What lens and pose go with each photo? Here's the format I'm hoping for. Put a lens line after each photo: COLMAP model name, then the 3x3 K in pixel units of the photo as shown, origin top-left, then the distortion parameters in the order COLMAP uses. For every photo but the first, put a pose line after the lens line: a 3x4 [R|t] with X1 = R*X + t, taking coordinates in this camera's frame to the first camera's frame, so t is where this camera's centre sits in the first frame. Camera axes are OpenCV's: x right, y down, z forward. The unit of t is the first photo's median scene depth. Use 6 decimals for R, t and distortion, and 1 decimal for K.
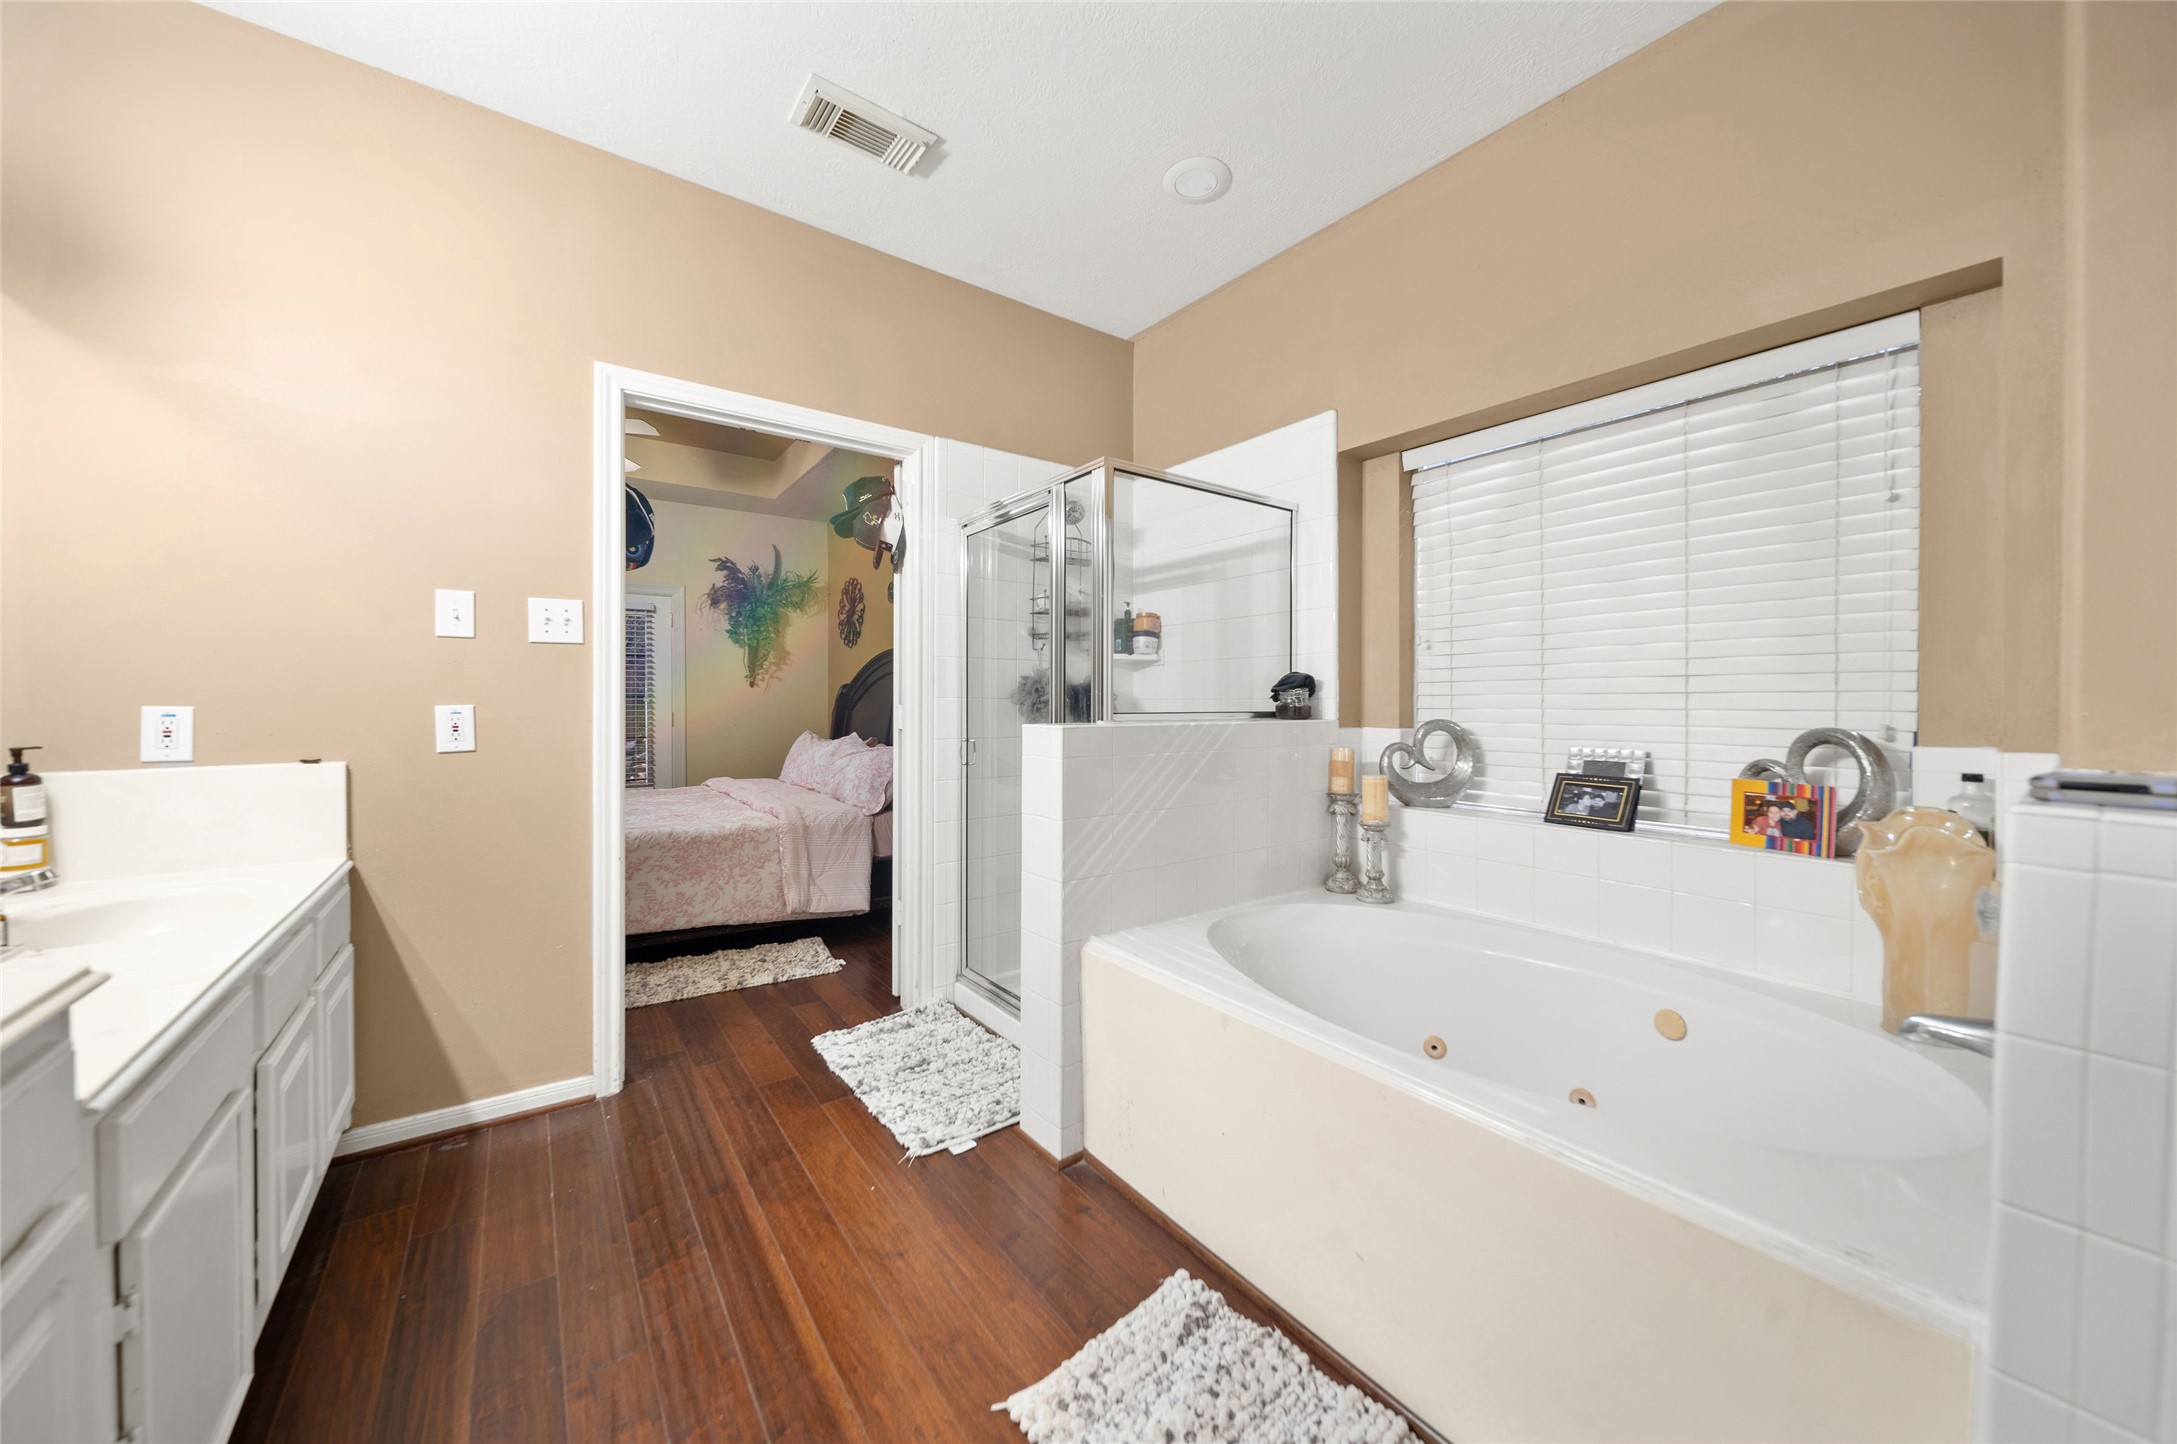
lens RADIAL K [[769.7, 0, 1089.7], [0, 769.7, 706.5], [0, 0, 1]] dist [-0.000920, -0.000087]
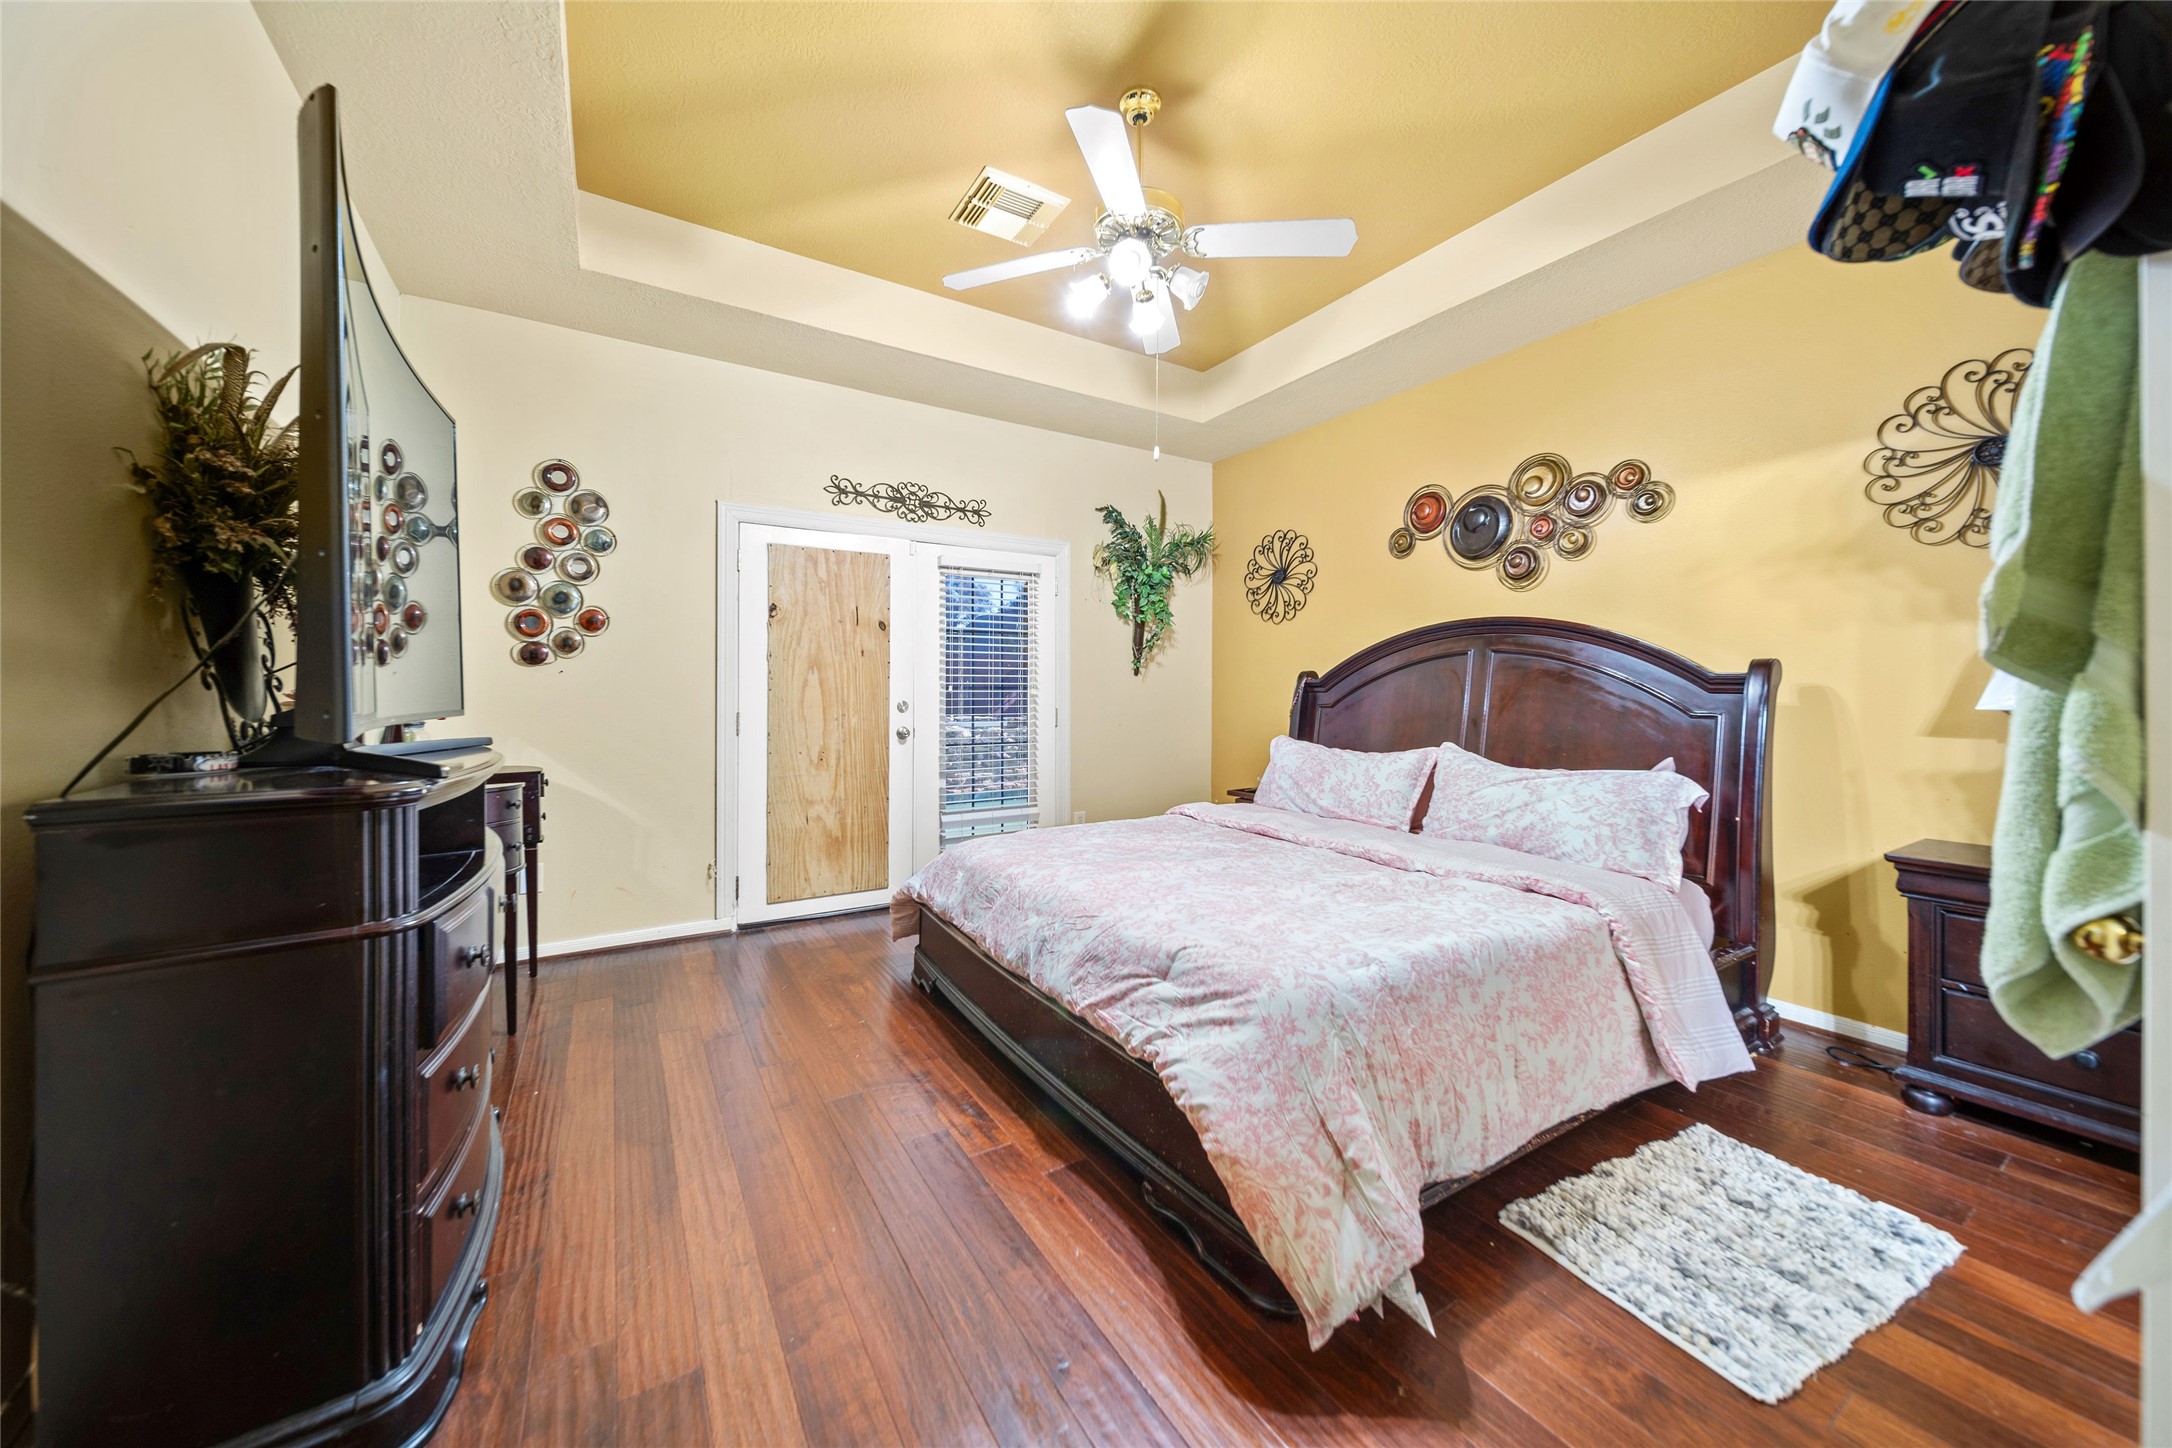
lens RADIAL K [[772.4, 0, 1089.1], [0, 772.4, 691.7], [0, 0, 1]] dist [-0.000758, 0.000017]
pose [[0.996458, 0.002153, -0.084063, -1.032123], [-0.002752, 0.999972, -0.007020, -0.008747], [0.084045, 0.007226, 0.996436, 0.564090]]
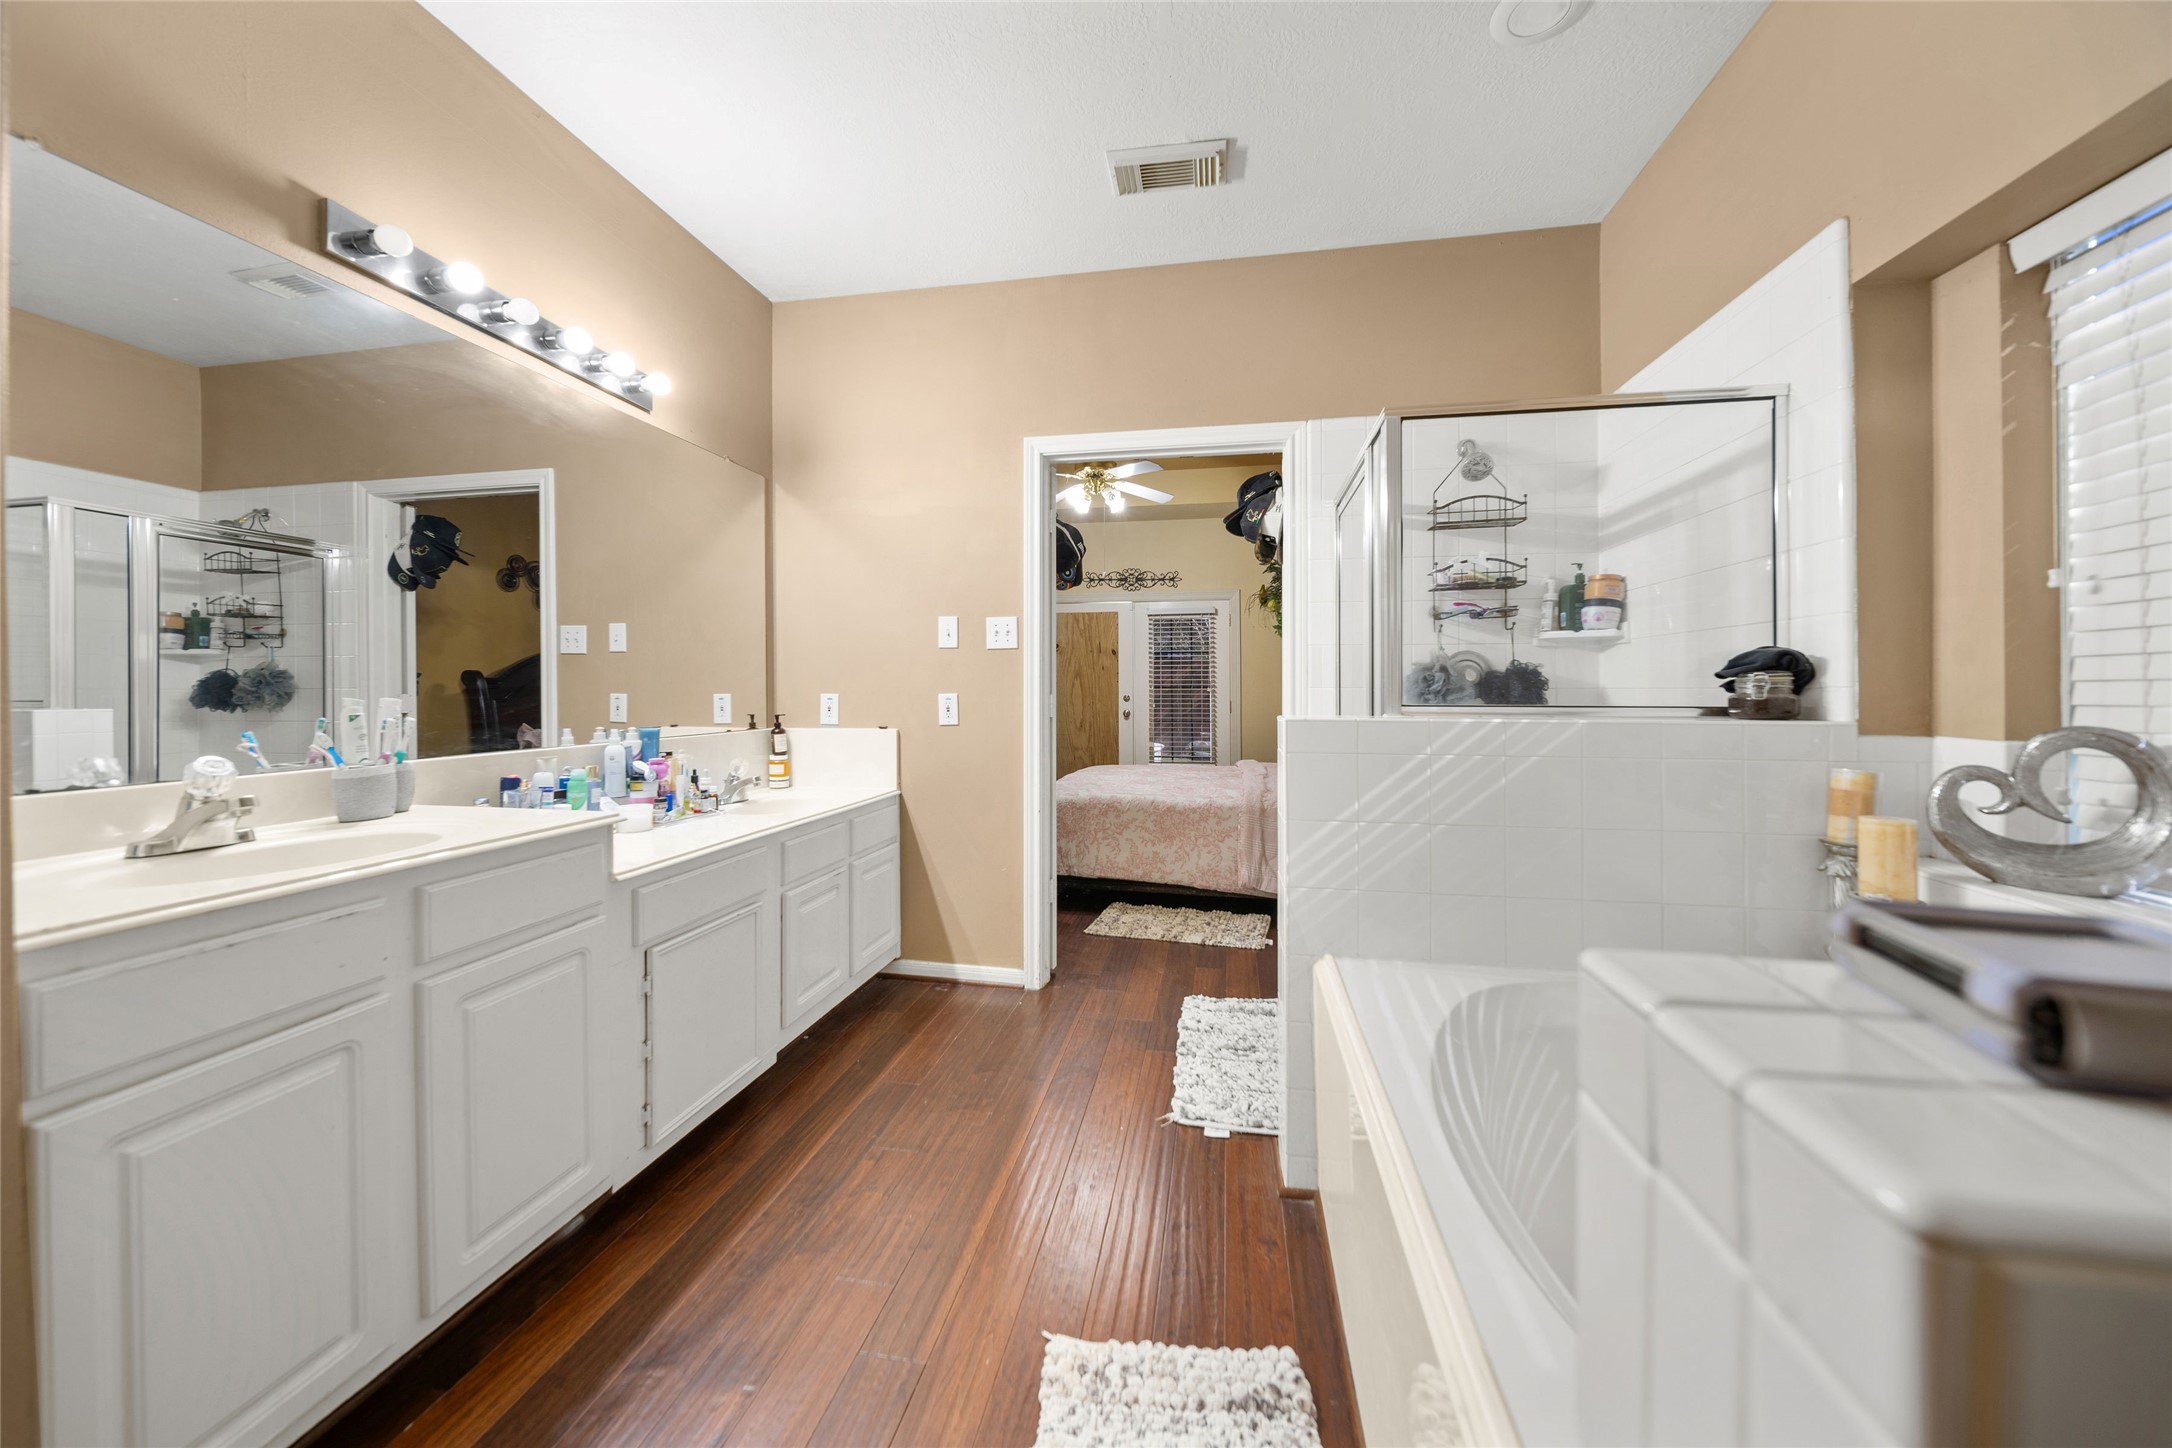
lens RADIAL K [[772.4, 0, 1089.1], [0, 772.4, 691.7], [0, 0, 1]] dist [-0.000758, 0.000017]
pose [[0.682212, 0.001216, -0.731153, 0.359102], [-0.005419, 0.999980, -0.003393, -0.001533], [0.731134, 0.006277, 0.682205, 0.142211]]
